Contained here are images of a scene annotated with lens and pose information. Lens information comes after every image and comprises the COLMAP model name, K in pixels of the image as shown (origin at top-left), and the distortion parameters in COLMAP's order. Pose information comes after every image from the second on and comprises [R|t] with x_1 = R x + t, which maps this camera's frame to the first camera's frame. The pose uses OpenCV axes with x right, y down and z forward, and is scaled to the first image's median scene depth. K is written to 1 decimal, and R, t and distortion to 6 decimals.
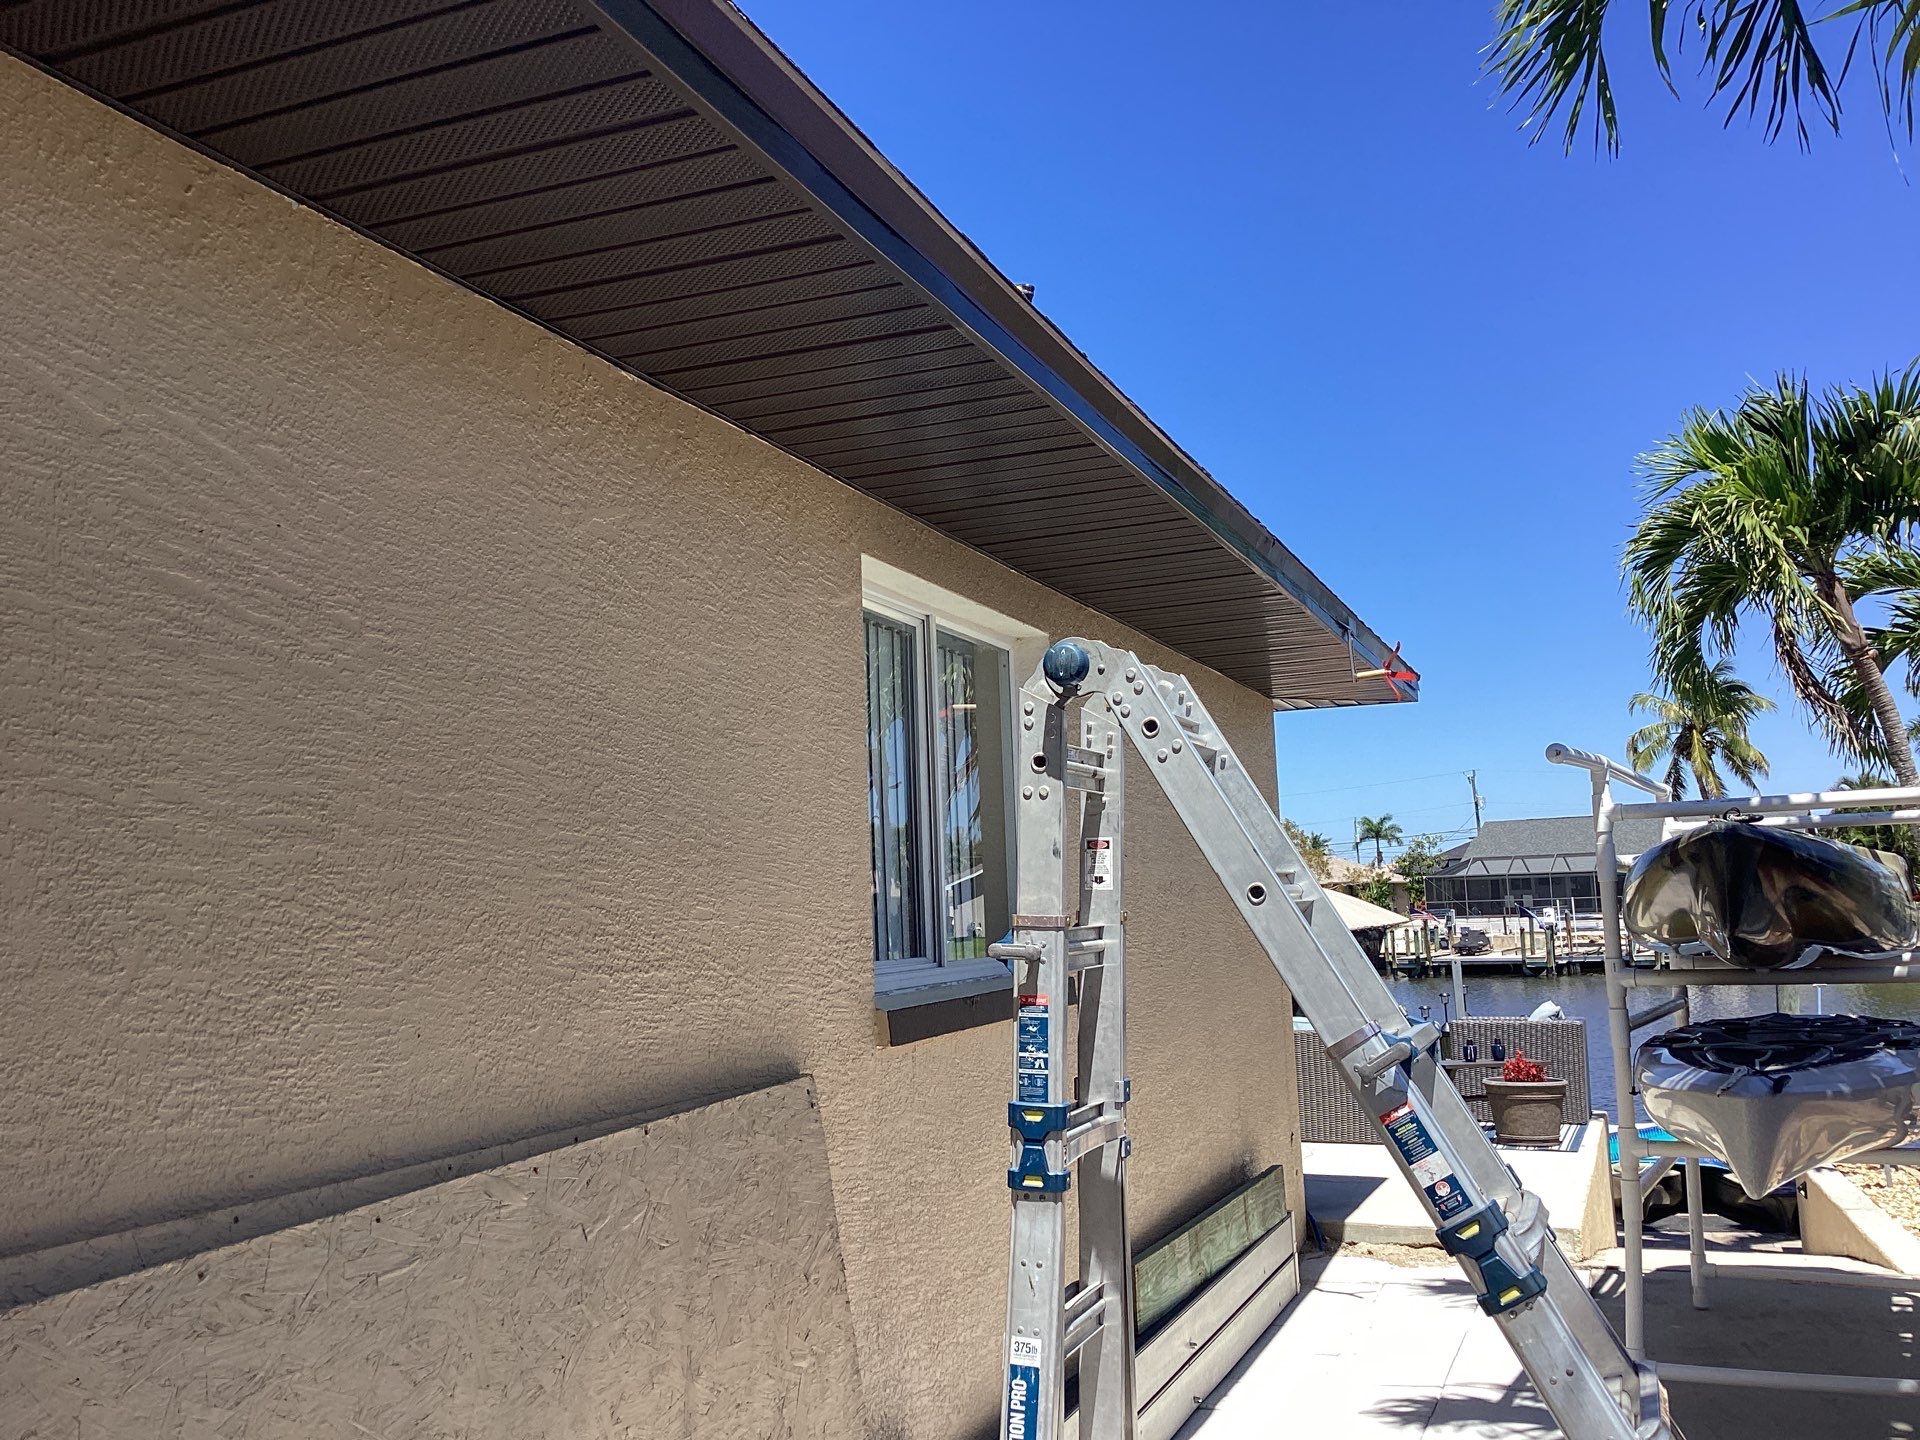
lens RADIAL K [[1757.0, 0, 948.6], [0, 1757.0, 734.5], [0, 0, 1]] dist [-0.041313, 0.000000]
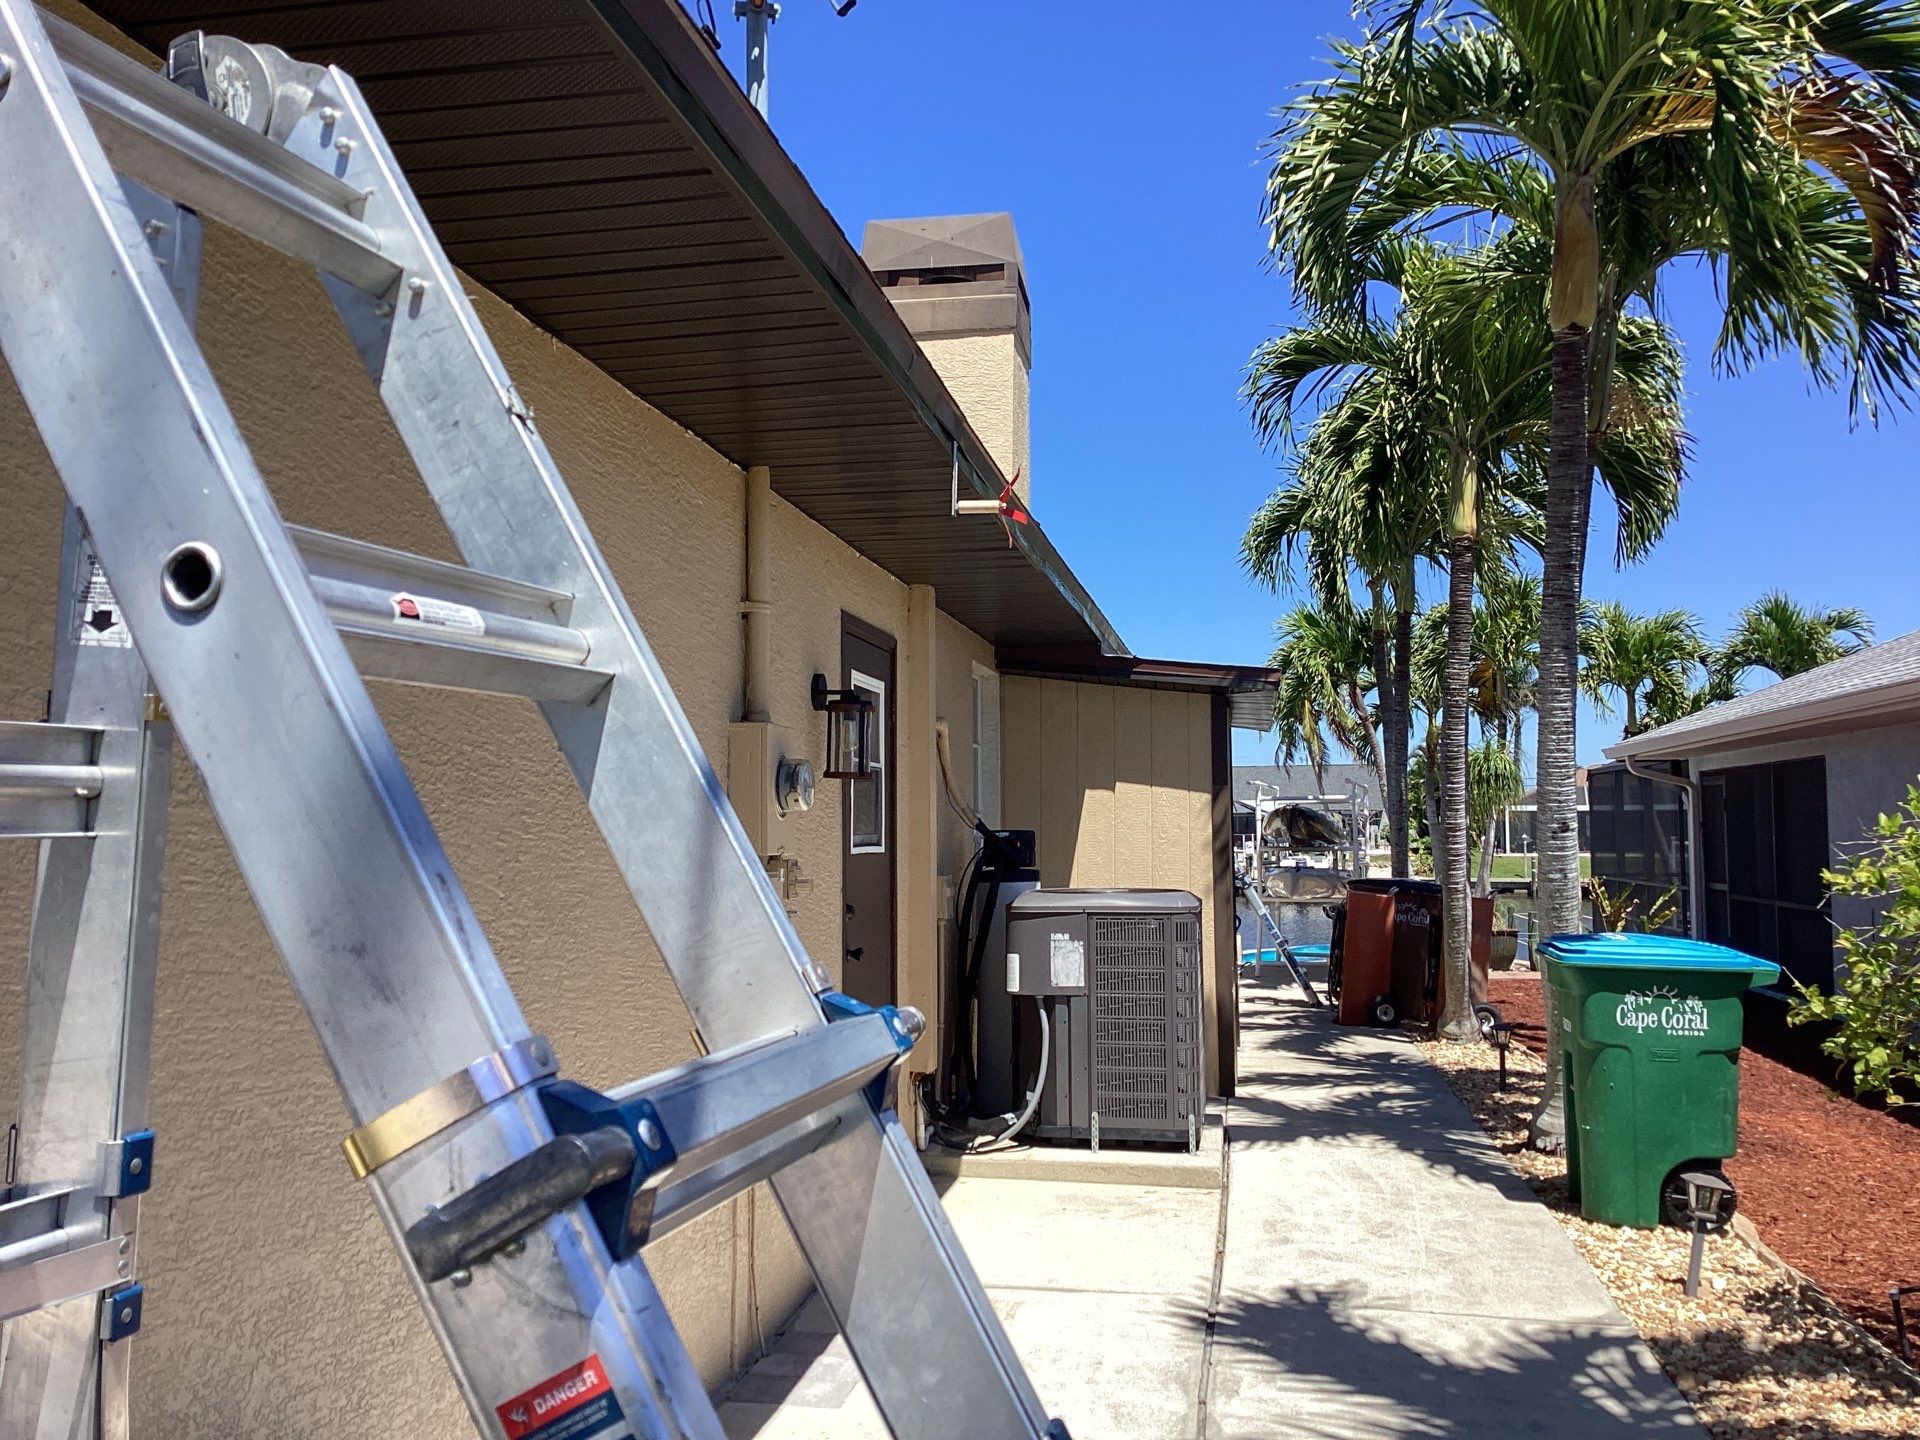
lens RADIAL K [[1733.1, 0, 953.1], [0, 1733.1, 728.3], [0, 0, 1]] dist [0.089303, -0.144340]
pose [[0.978818, 0.036020, 0.201539, -0.404681], [-0.043495, 0.998515, 0.032787, -0.081129], [-0.200059, -0.040858, 0.978932, -0.991591]]
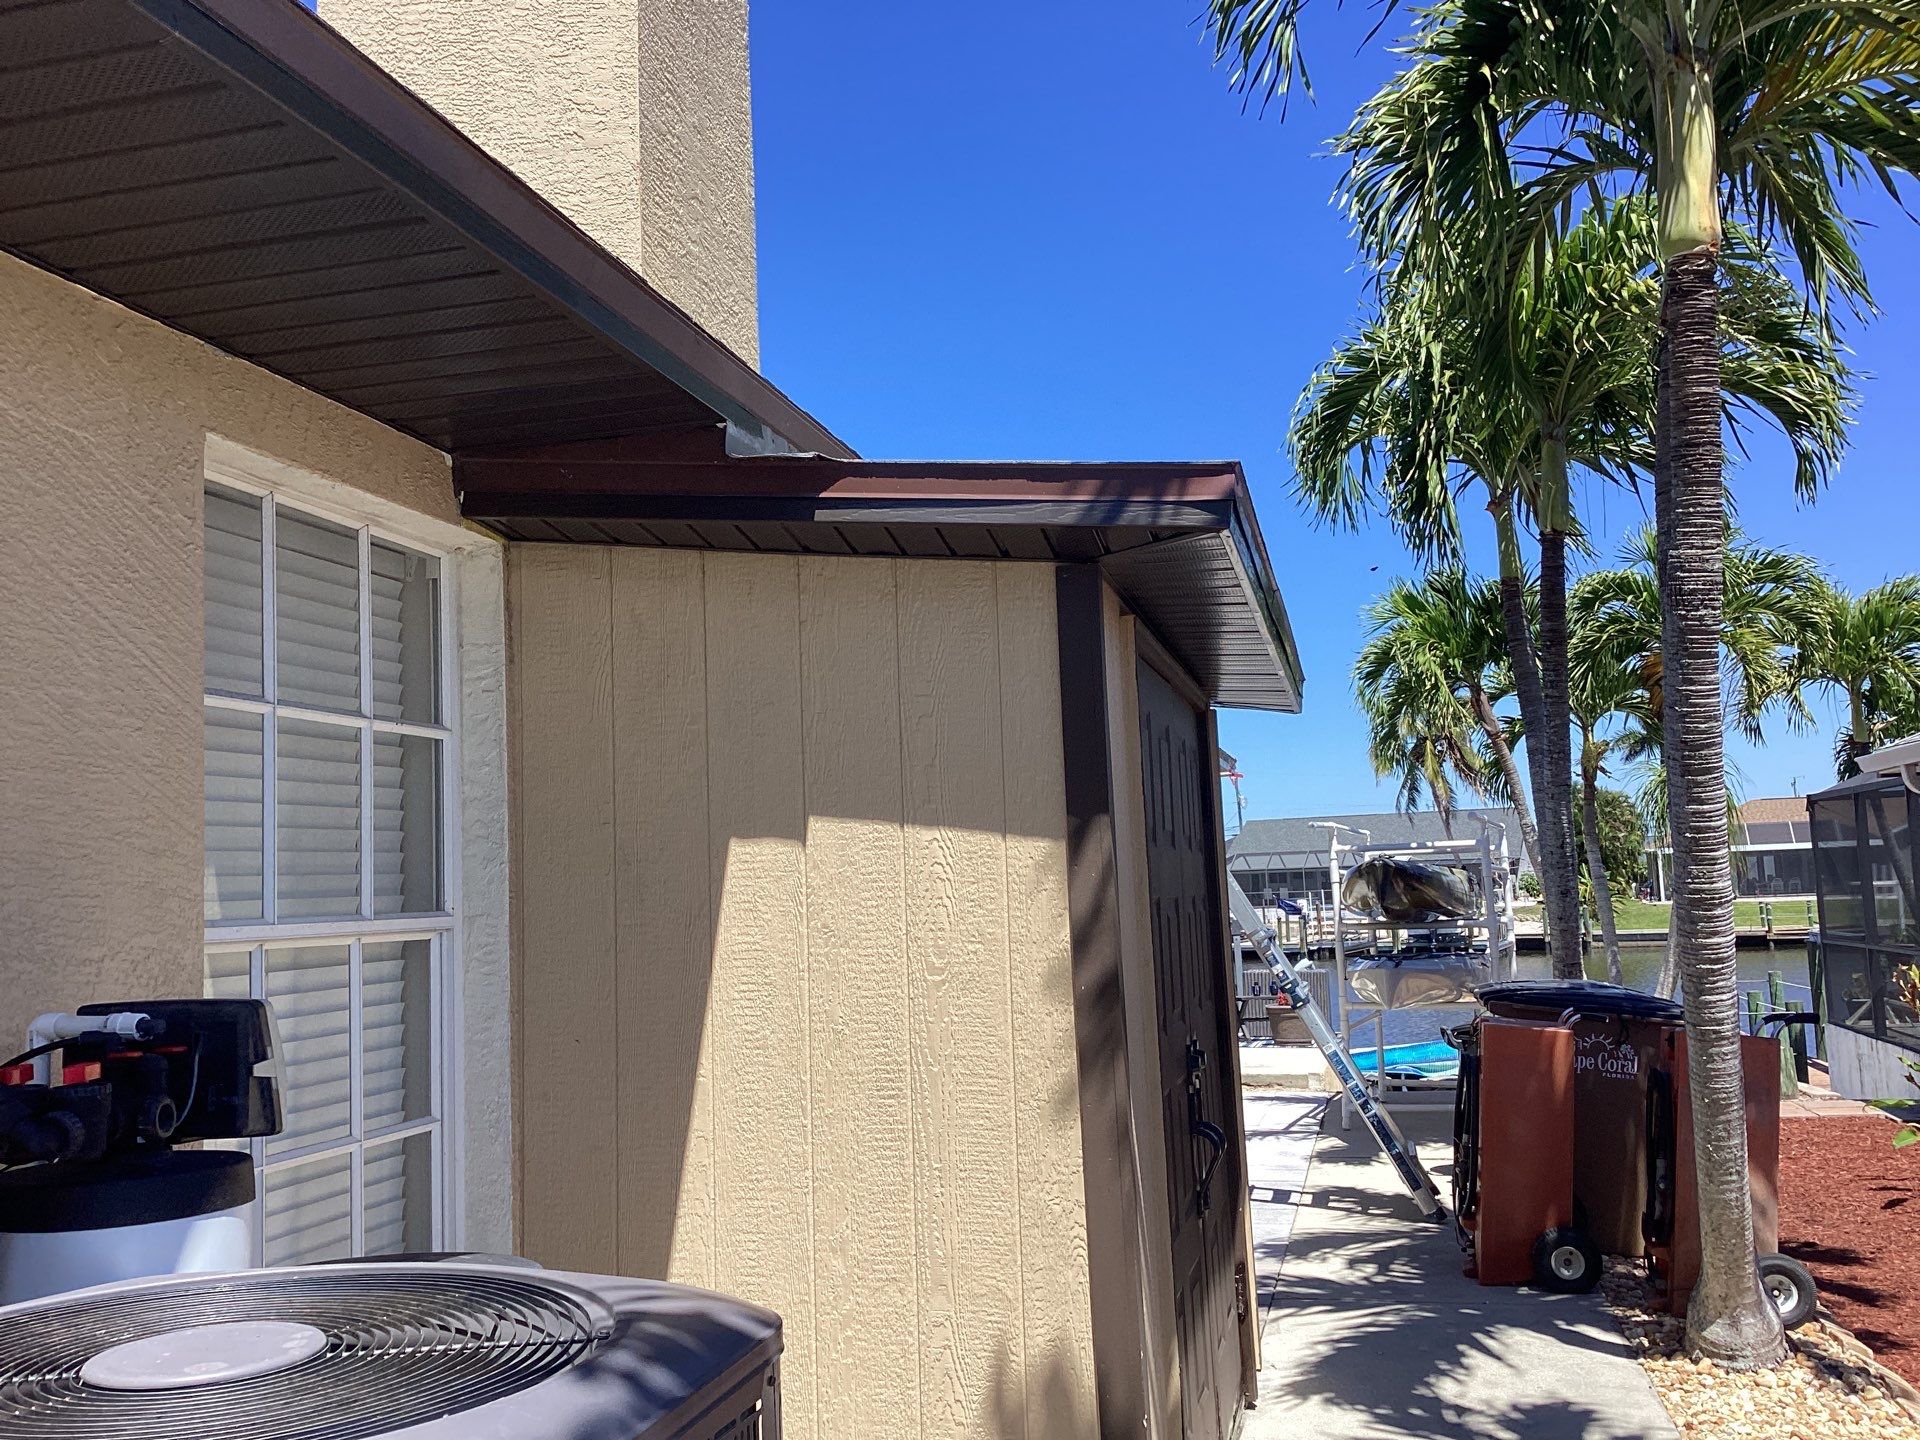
lens RADIAL K [[1733.1, 0, 973.8], [0, 1733.1, 703.3], [0, 0, 1]] dist [0.089303, -0.144340]
pose [[0.989508, 0.006193, 0.144346, -0.174252], [-0.003834, 0.999855, -0.016611, -0.046391], [-0.144428, 0.015883, 0.989388, -0.495453]]
